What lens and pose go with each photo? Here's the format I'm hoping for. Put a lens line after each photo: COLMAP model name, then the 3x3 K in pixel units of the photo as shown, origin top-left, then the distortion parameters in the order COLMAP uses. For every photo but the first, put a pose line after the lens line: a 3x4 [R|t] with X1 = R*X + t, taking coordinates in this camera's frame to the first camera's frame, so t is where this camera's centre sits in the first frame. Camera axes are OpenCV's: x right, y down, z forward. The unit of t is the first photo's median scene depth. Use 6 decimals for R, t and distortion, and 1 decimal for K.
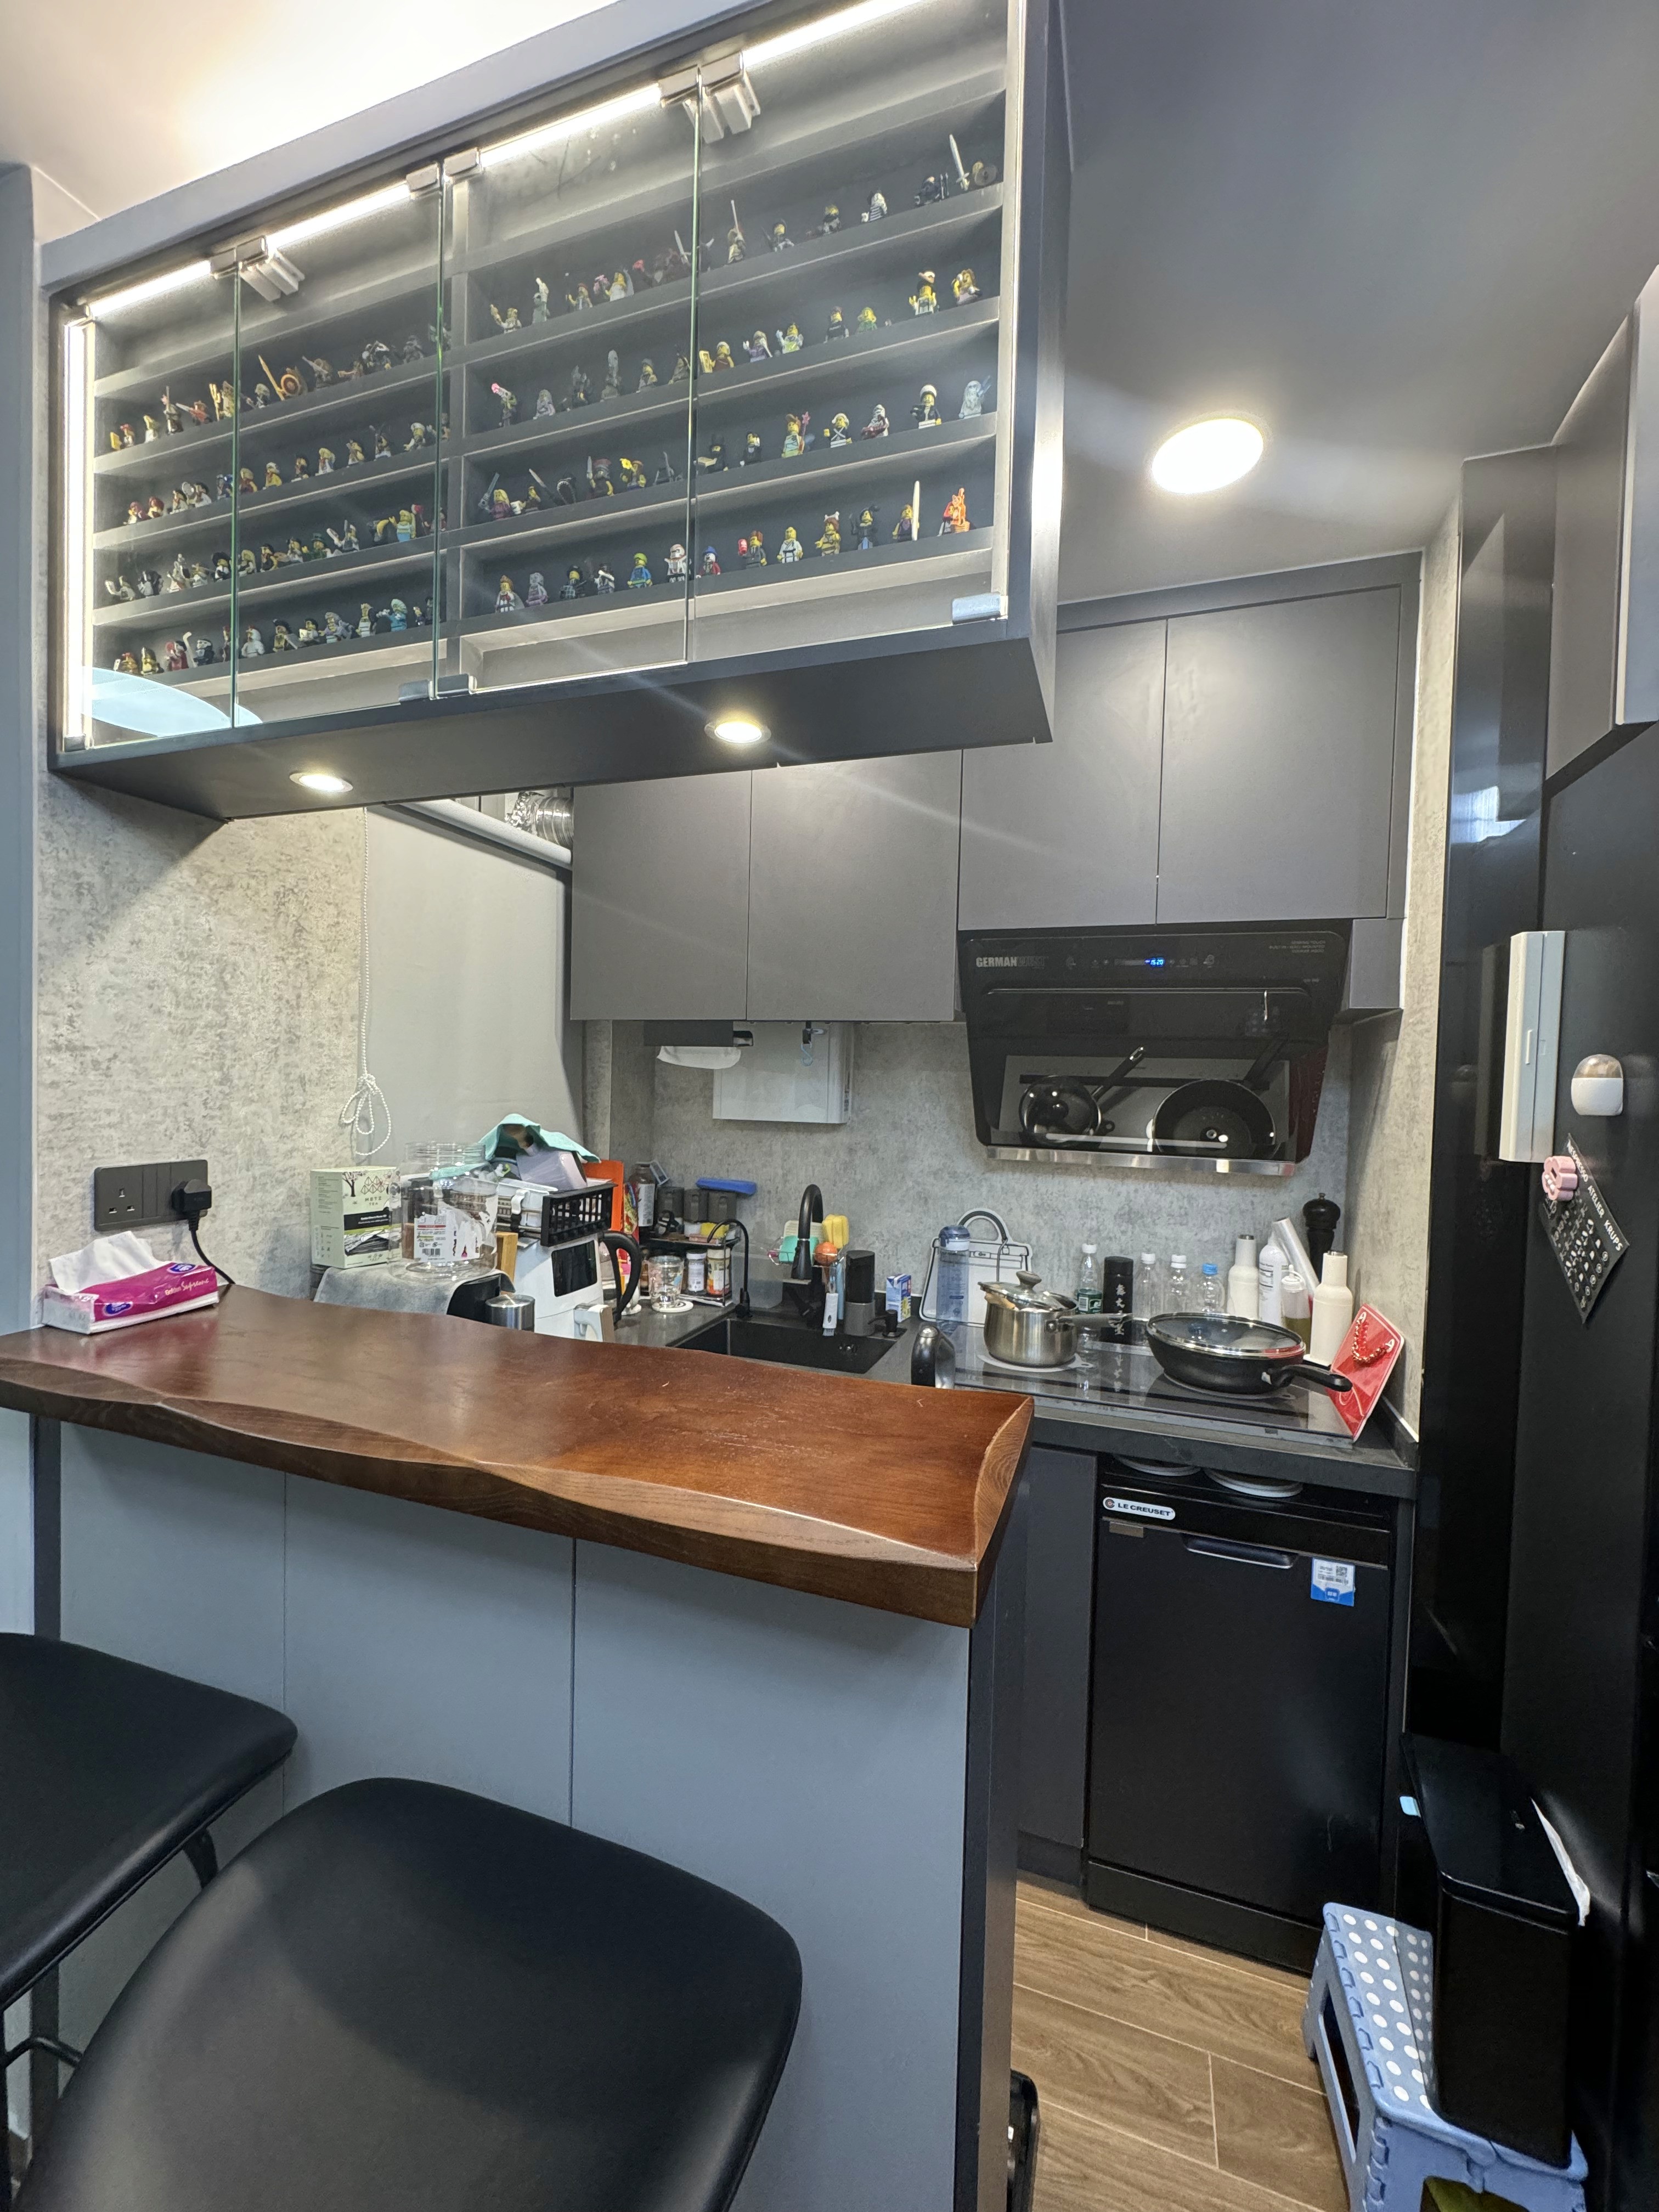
lens RADIAL K [[887.4, 0, 828.5], [0, 887.4, 1104.7], [0, 0, 1]] dist [-0.000531, -0.000509]
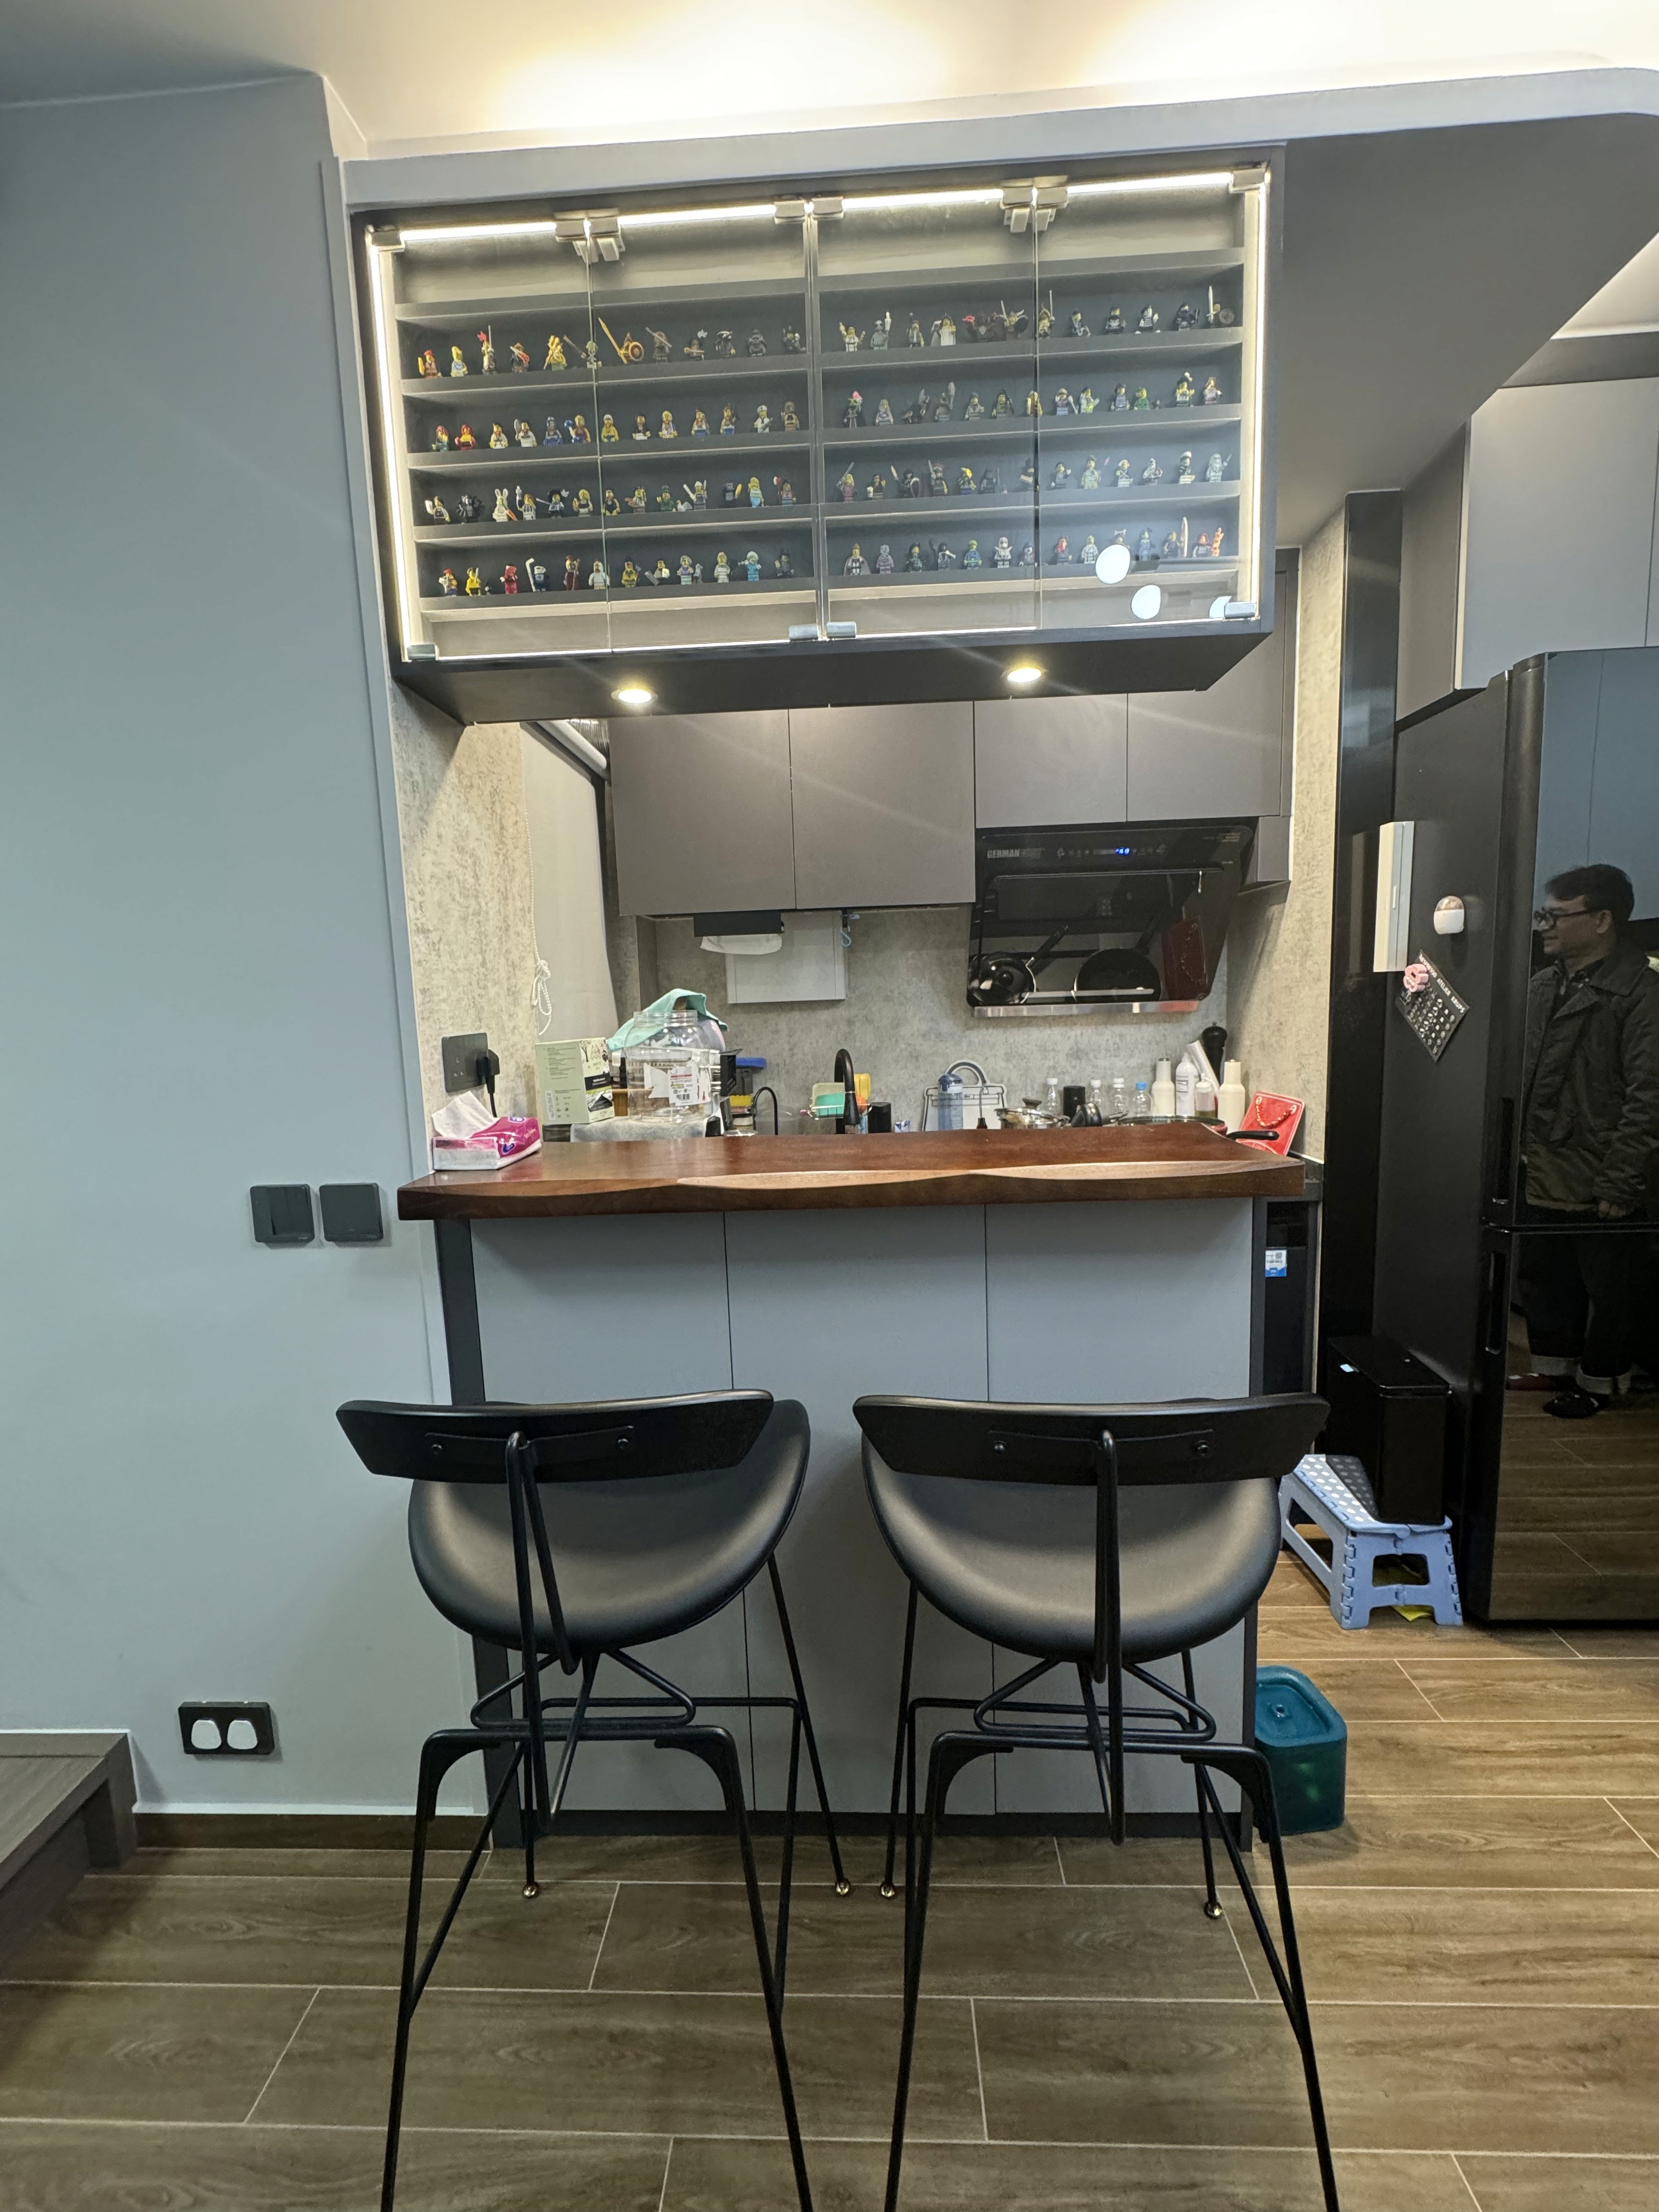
lens RADIAL K [[887.4, 0, 828.6], [0, 887.4, 1105.9], [0, 0, 1]] dist [-0.000531, -0.000509]
pose [[0.954109, -0.094879, 0.284033, -0.499098], [0.068166, 0.992393, 0.102520, 0.055447], [-0.291600, -0.078454, 0.953318, -0.181630]]
